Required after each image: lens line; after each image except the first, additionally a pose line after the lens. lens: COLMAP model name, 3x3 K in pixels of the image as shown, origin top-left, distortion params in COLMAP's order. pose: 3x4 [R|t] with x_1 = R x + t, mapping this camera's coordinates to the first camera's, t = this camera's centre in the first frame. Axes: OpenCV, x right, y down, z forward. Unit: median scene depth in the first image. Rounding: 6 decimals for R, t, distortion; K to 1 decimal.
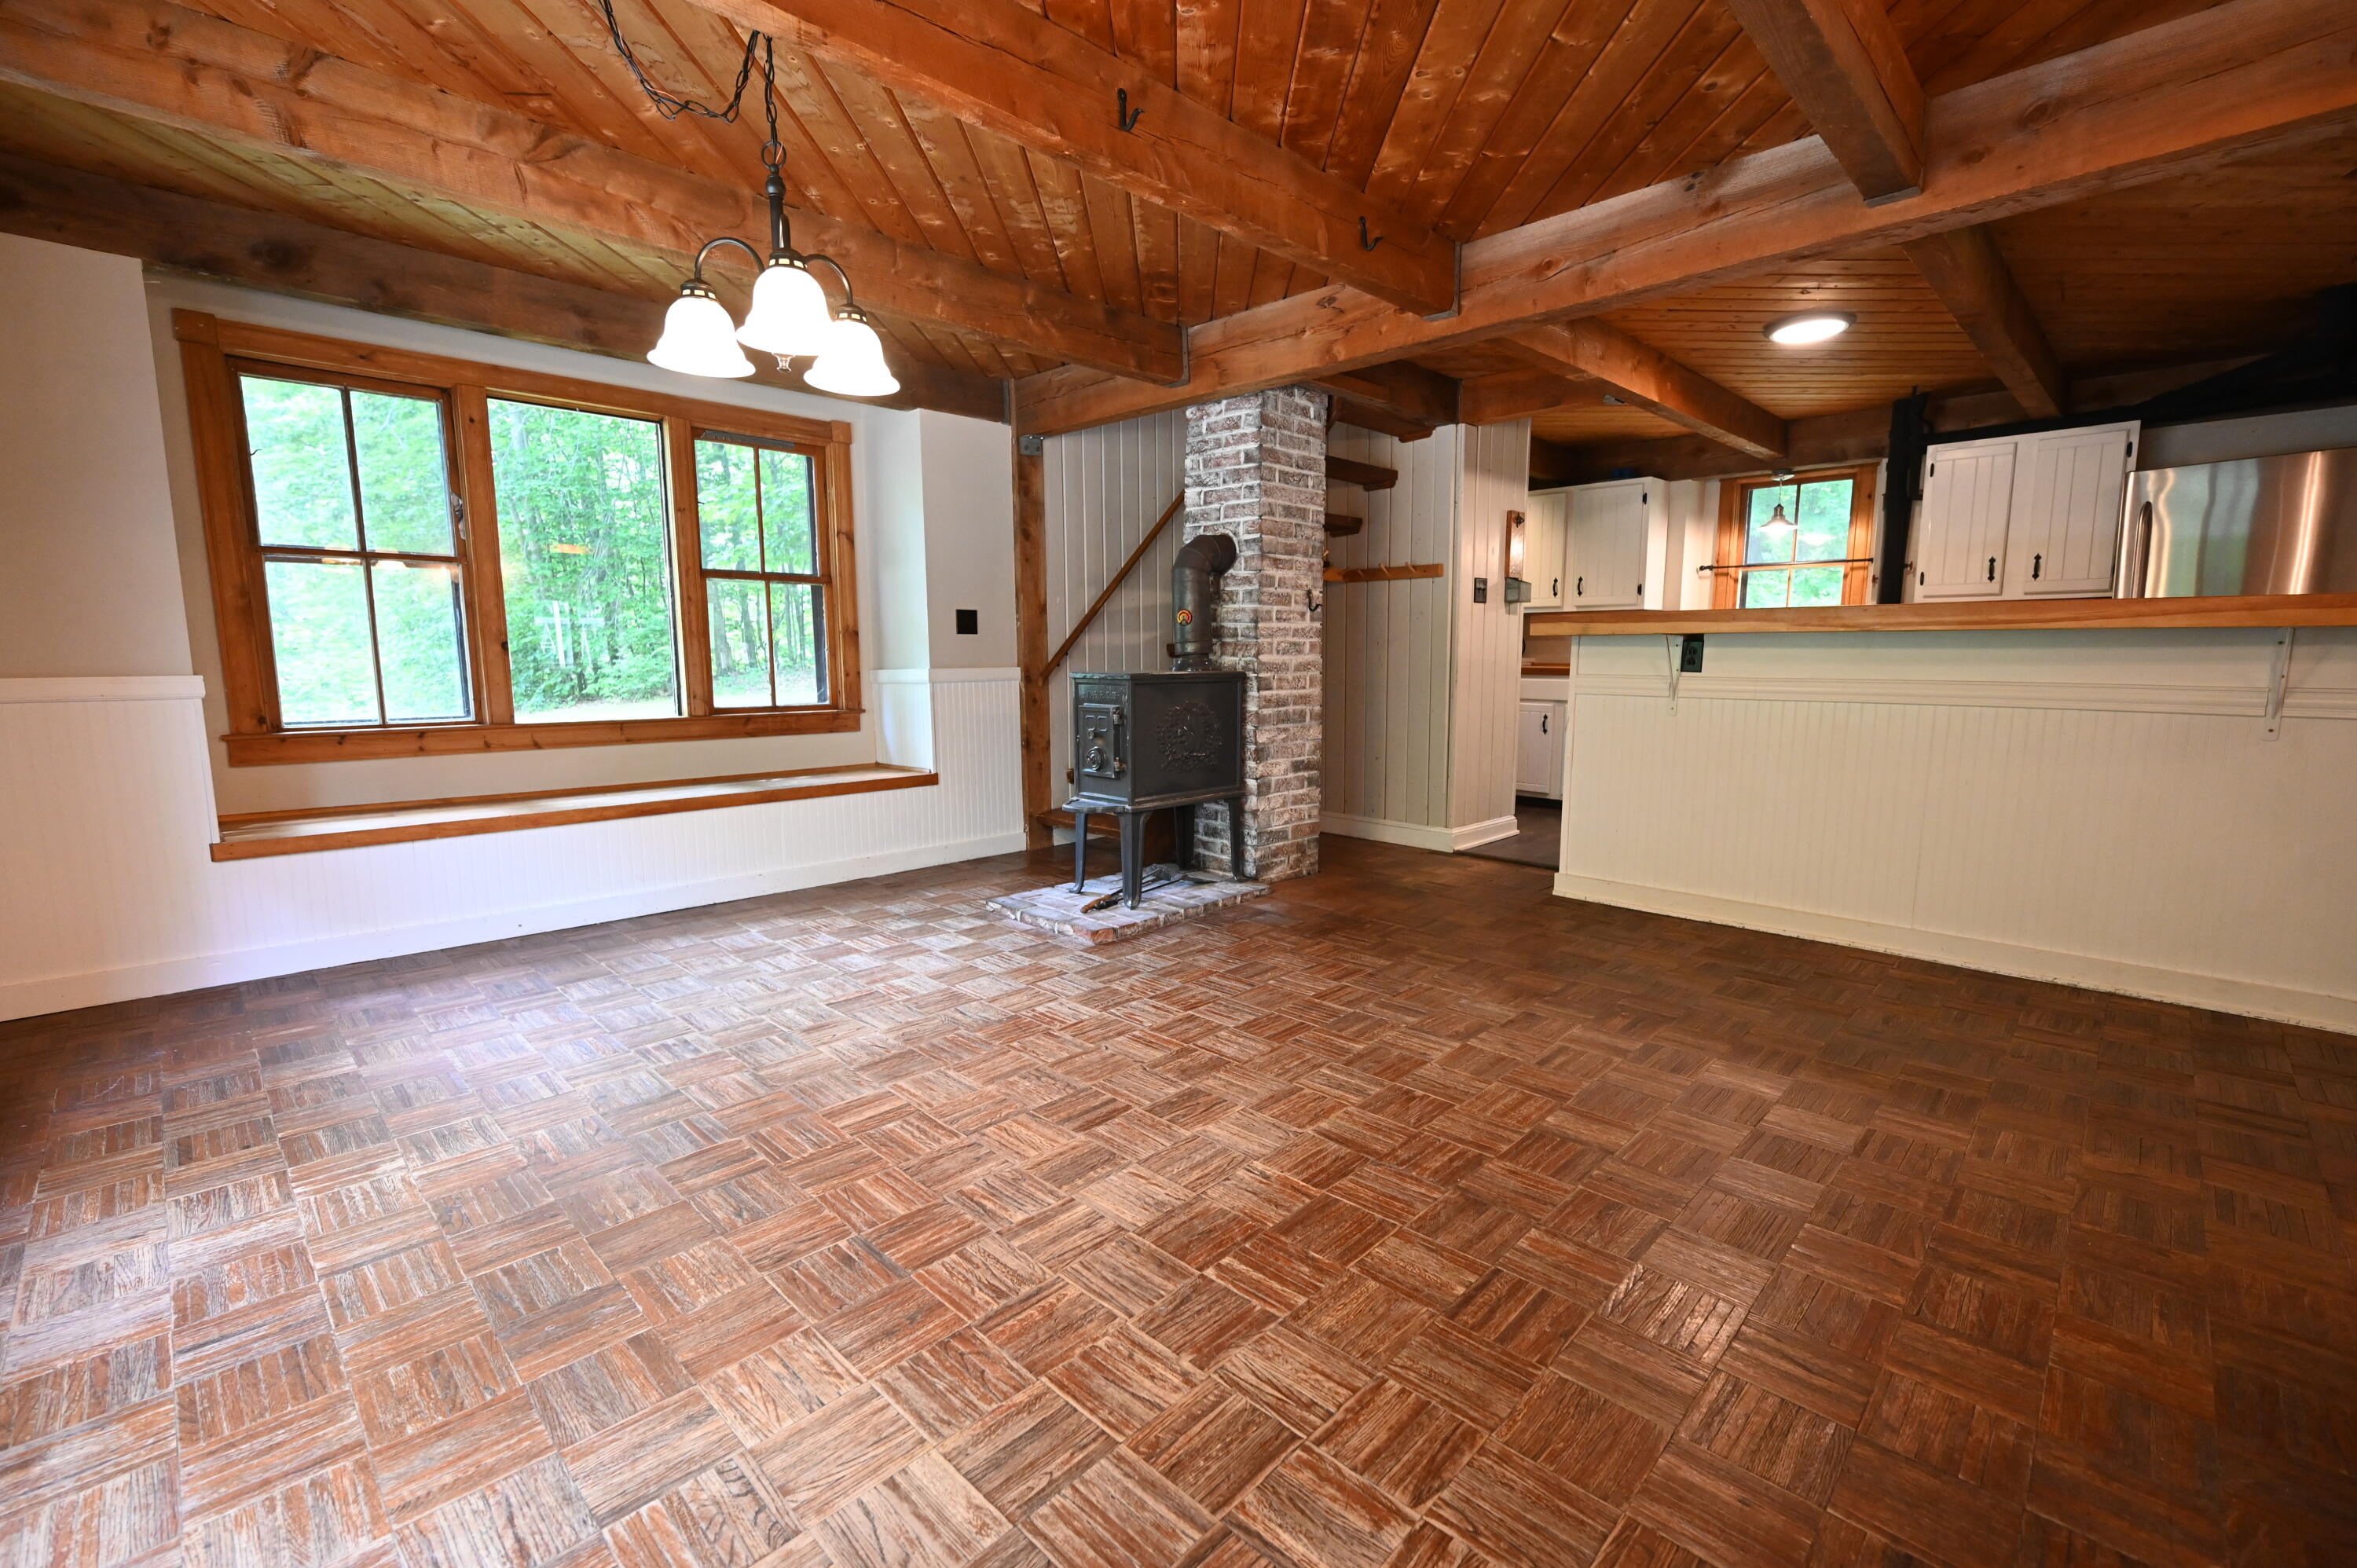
lens RADIAL K [[1003.3, 0, 1176.5], [0, 1003.3, 793.7], [0, 0, 1]] dist [0.001854, 0.000027]
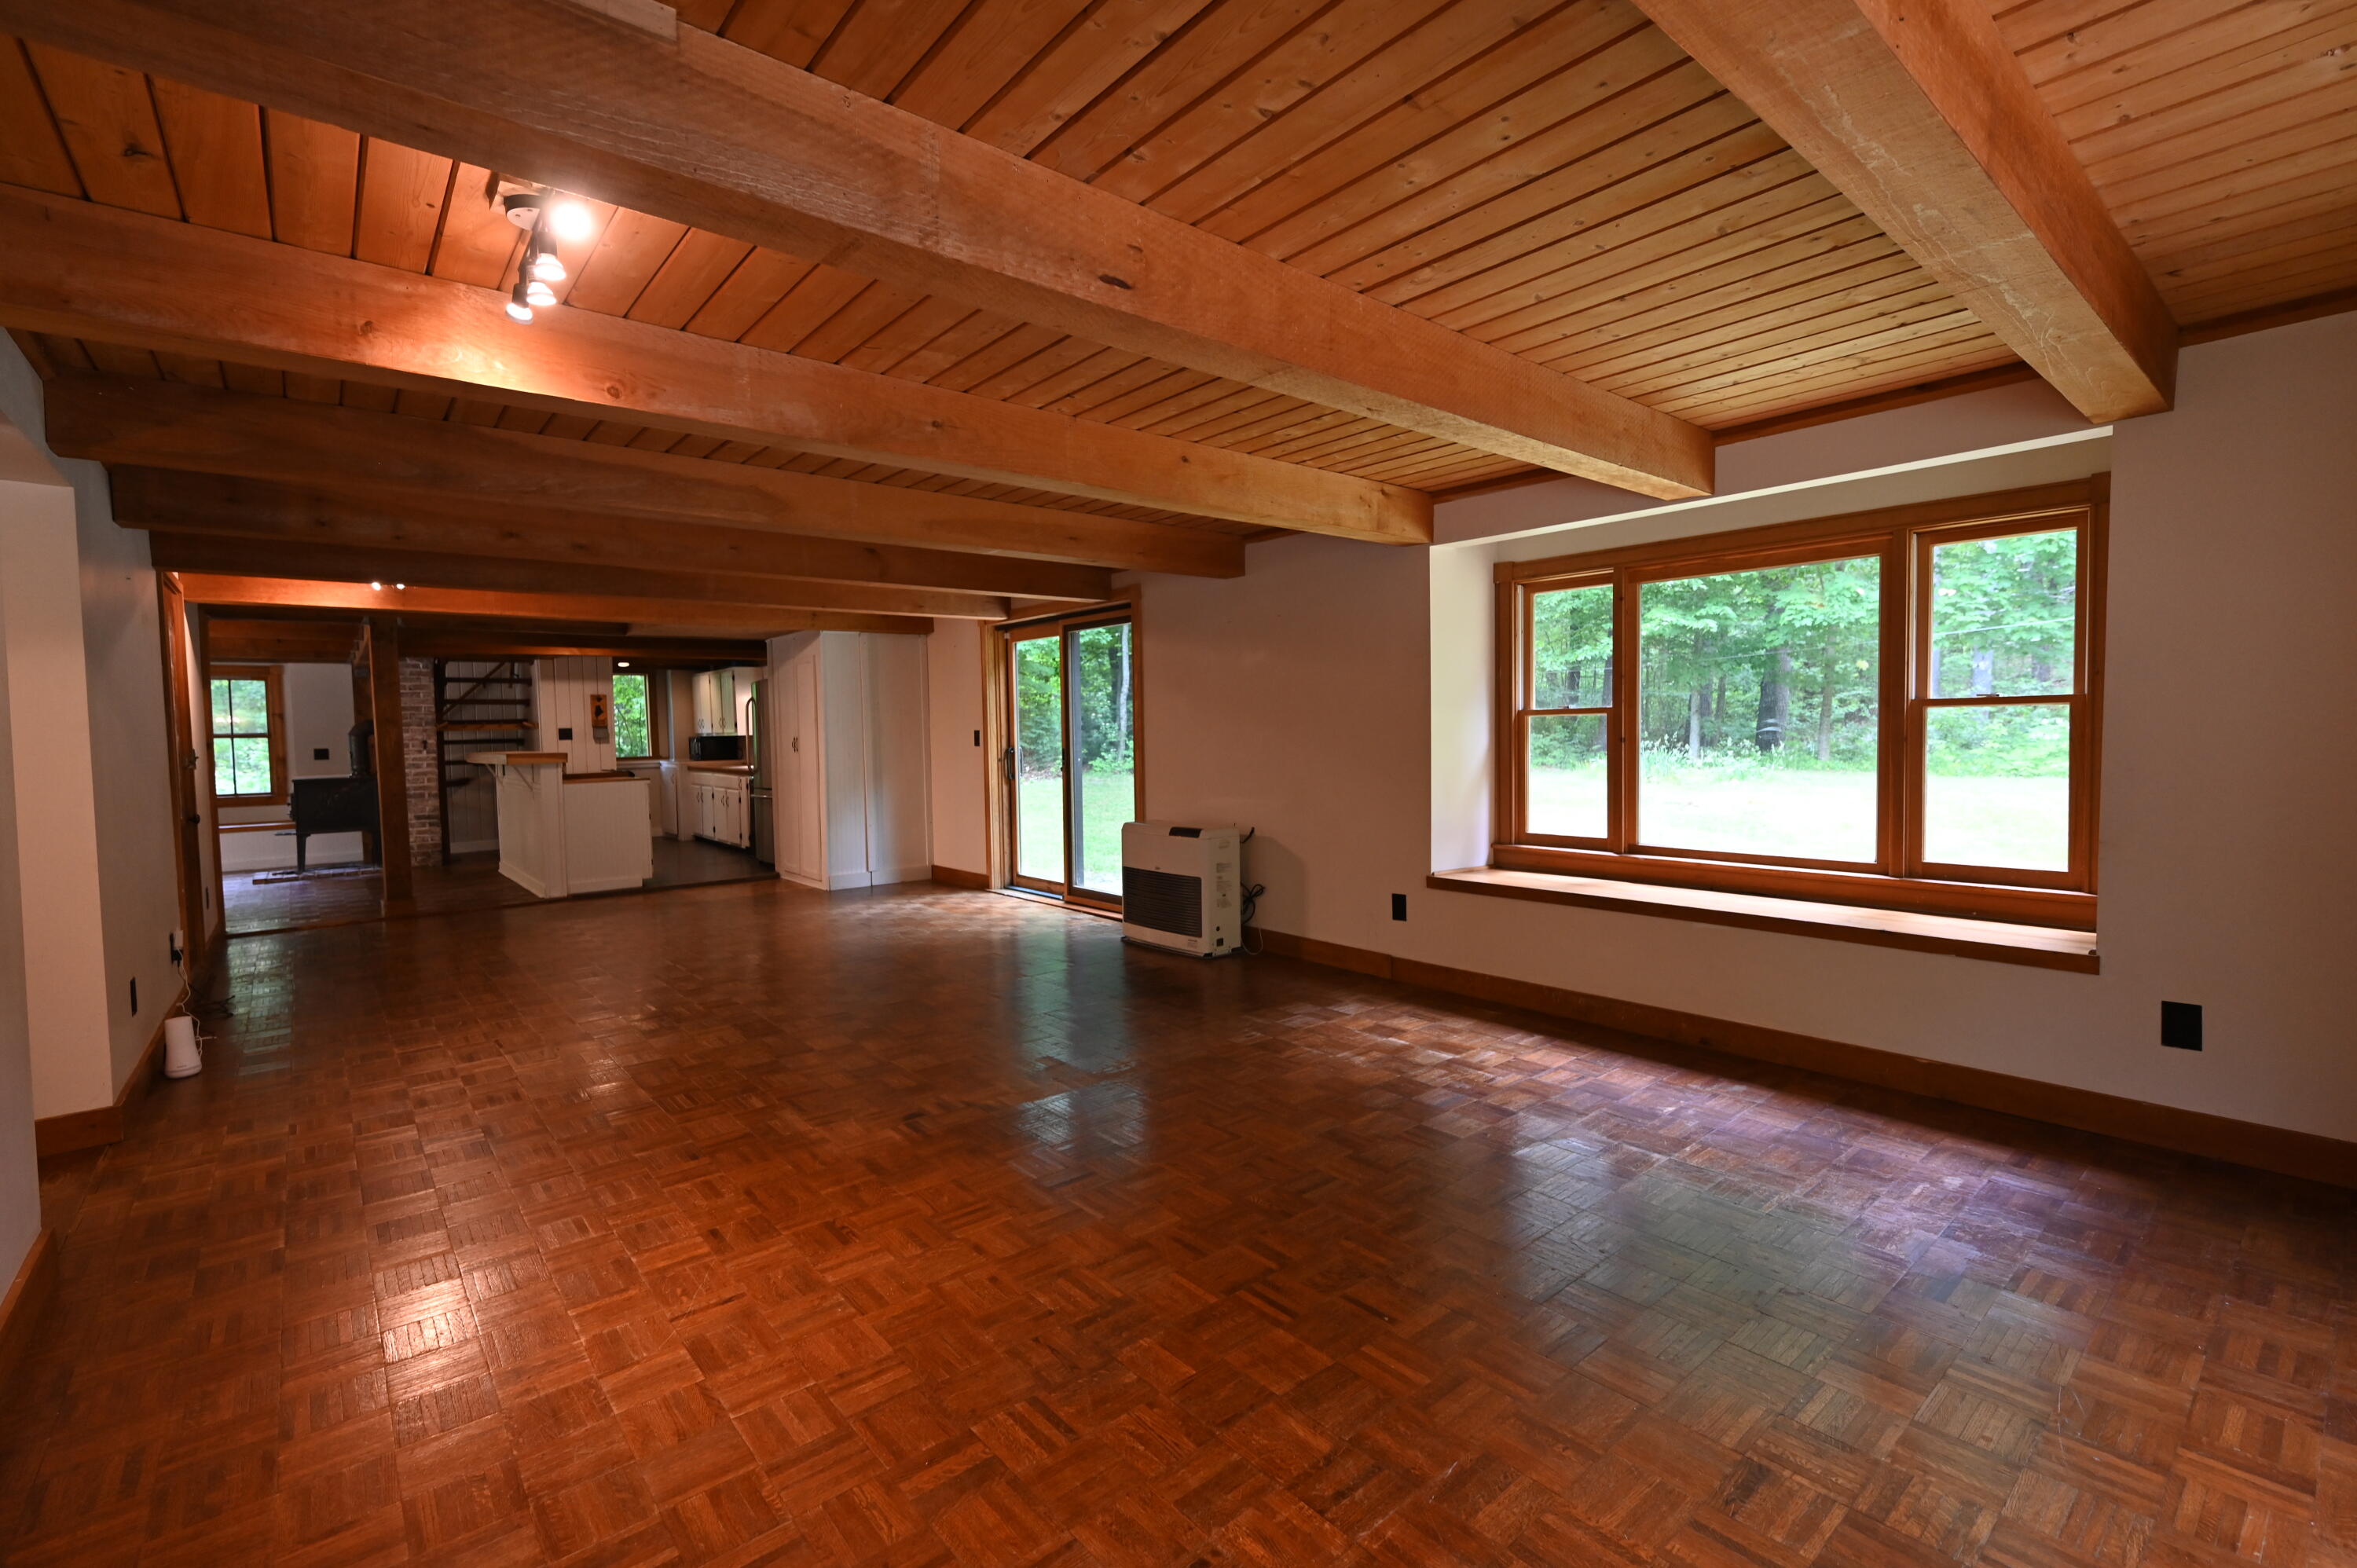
lens RADIAL K [[1031.7, 0, 1181.8], [0, 1031.7, 786.3], [0, 0, 1]] dist [0.000231, 0.000081]
pose [[0.996004, -0.013726, -0.088247, 2.145957], [0.007117, 0.997175, -0.074781, 0.094233], [0.089024, 0.073854, 0.993288, -1.234933]]
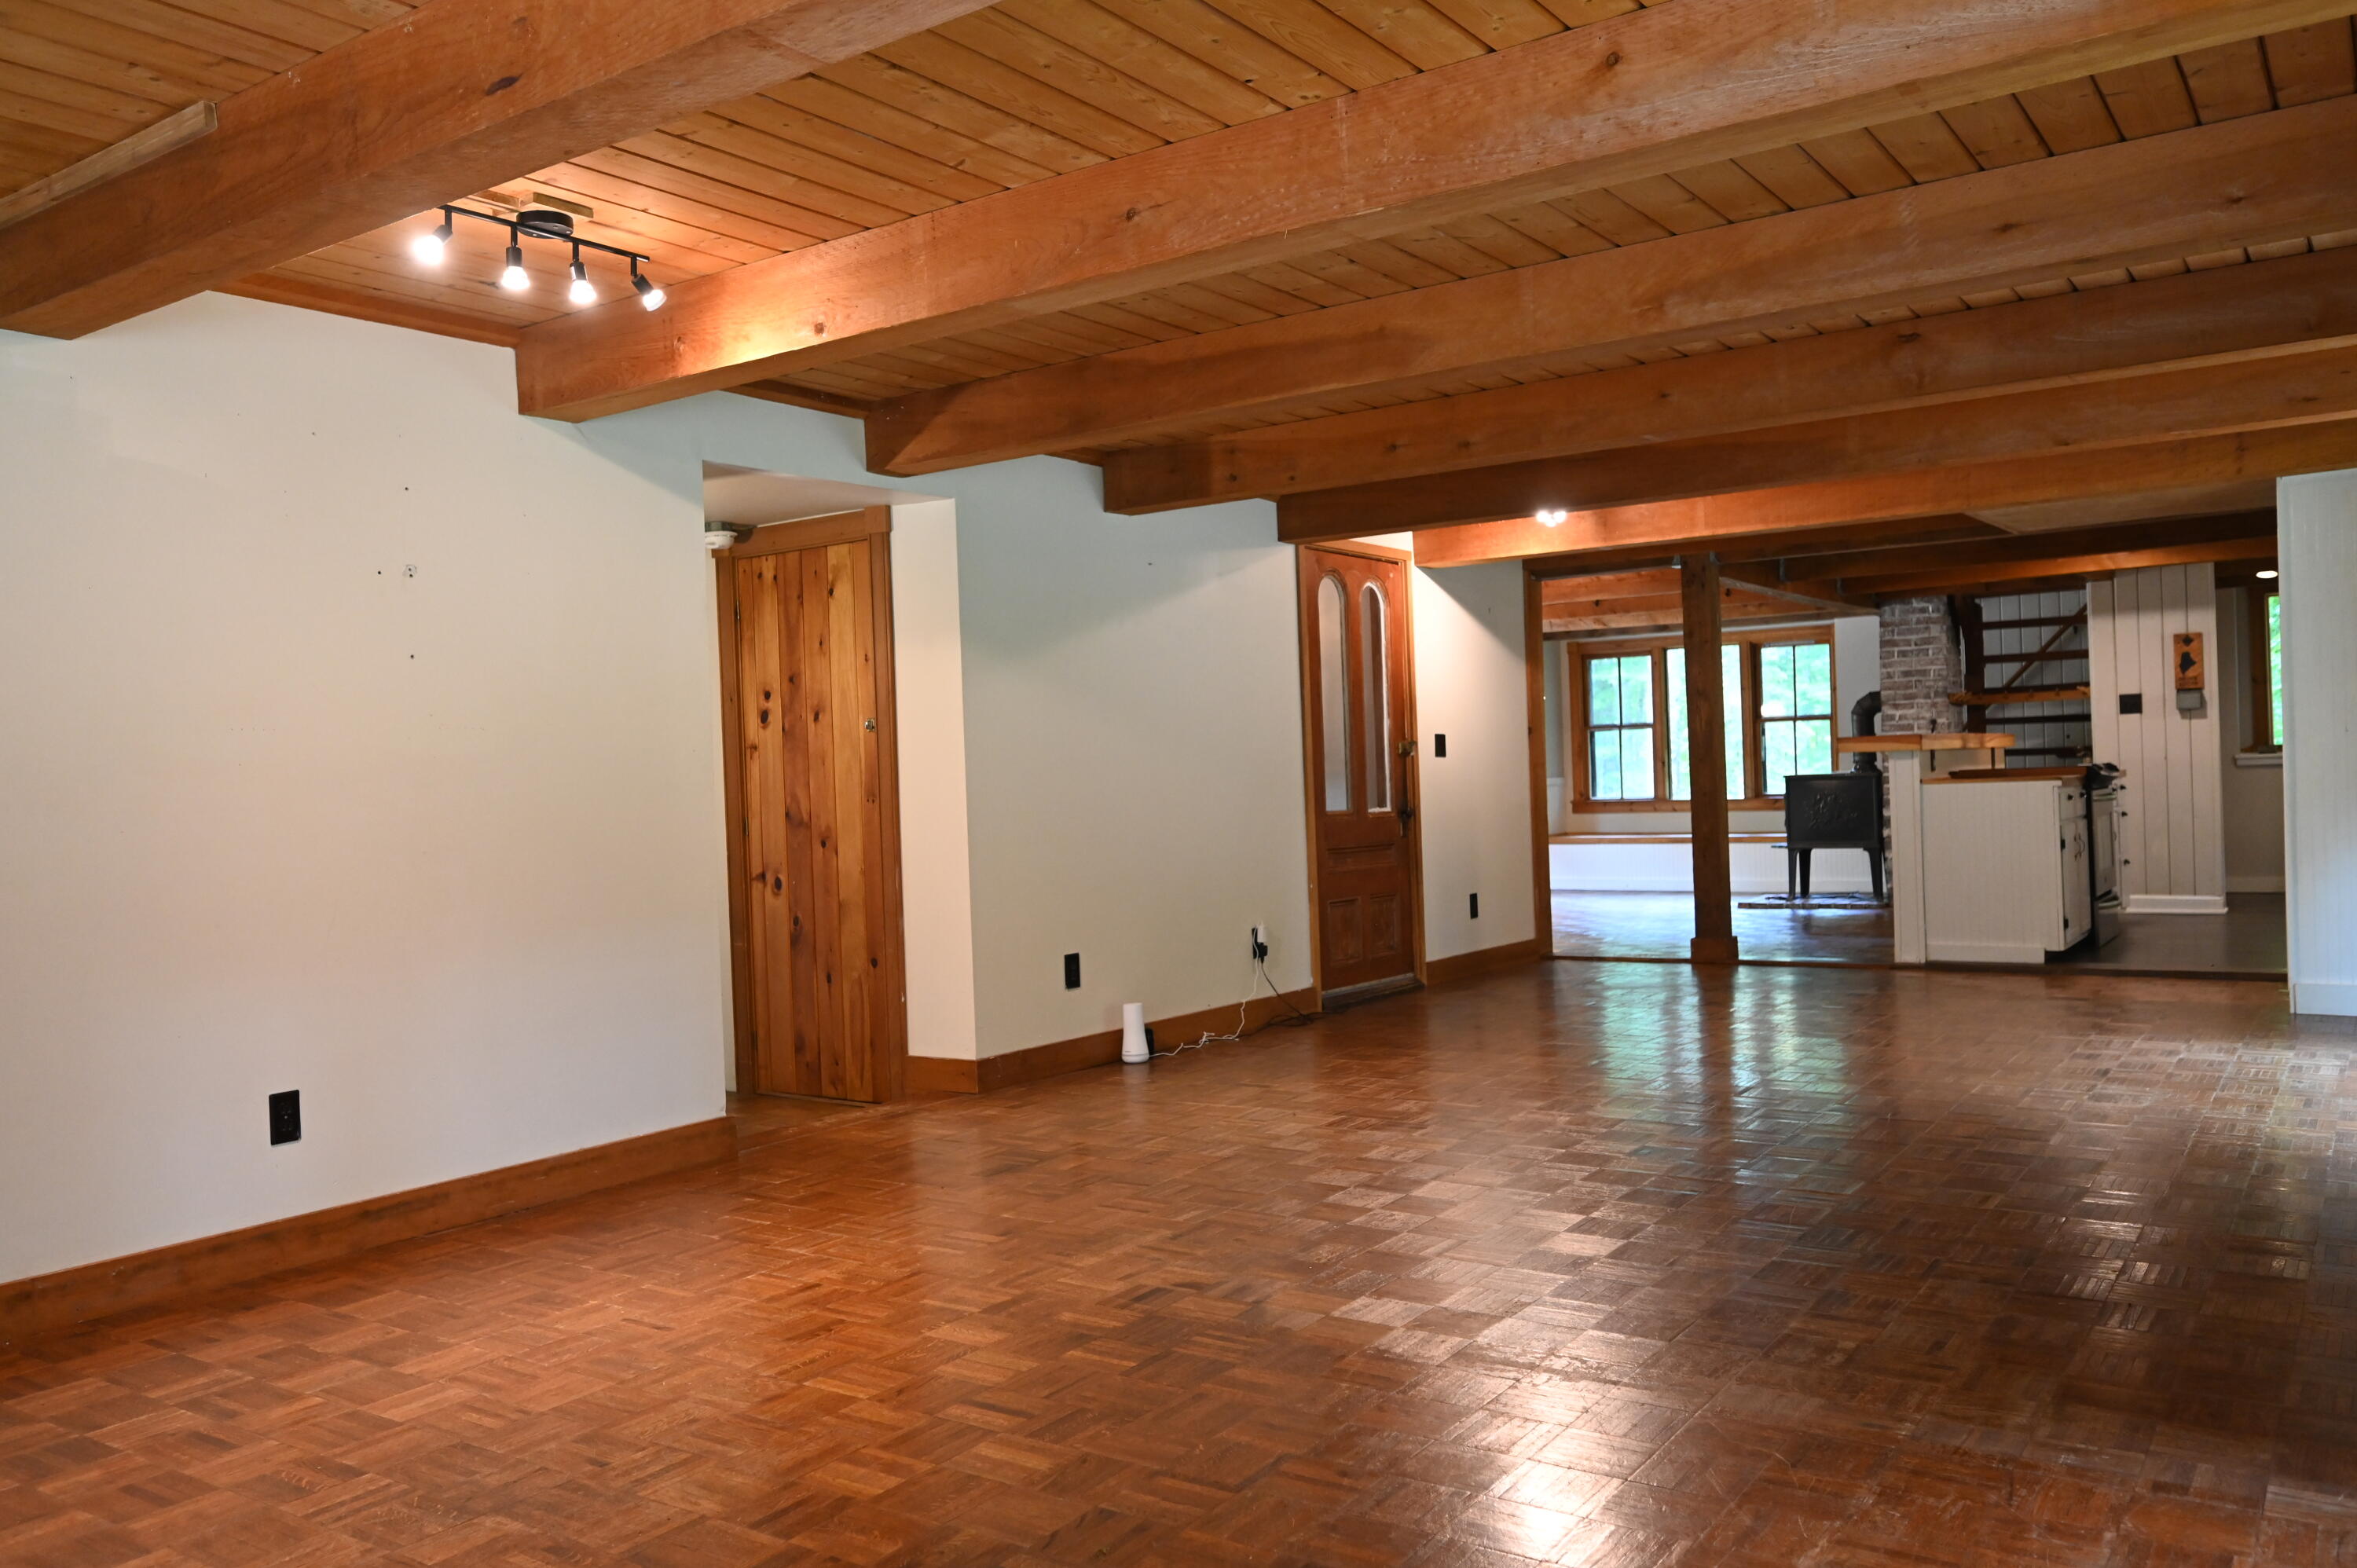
lens RADIAL K [[1778.5, 0, 1174.2], [0, 1778.5, 785.8], [0, 0, 1]] dist [-0.001101, 0.001769]
pose [[0.173786, 0.001679, -0.984782, 2.725792], [-0.095882, 0.995276, -0.015224, 0.055061], [0.980105, 0.097068, 0.173126, -0.635013]]
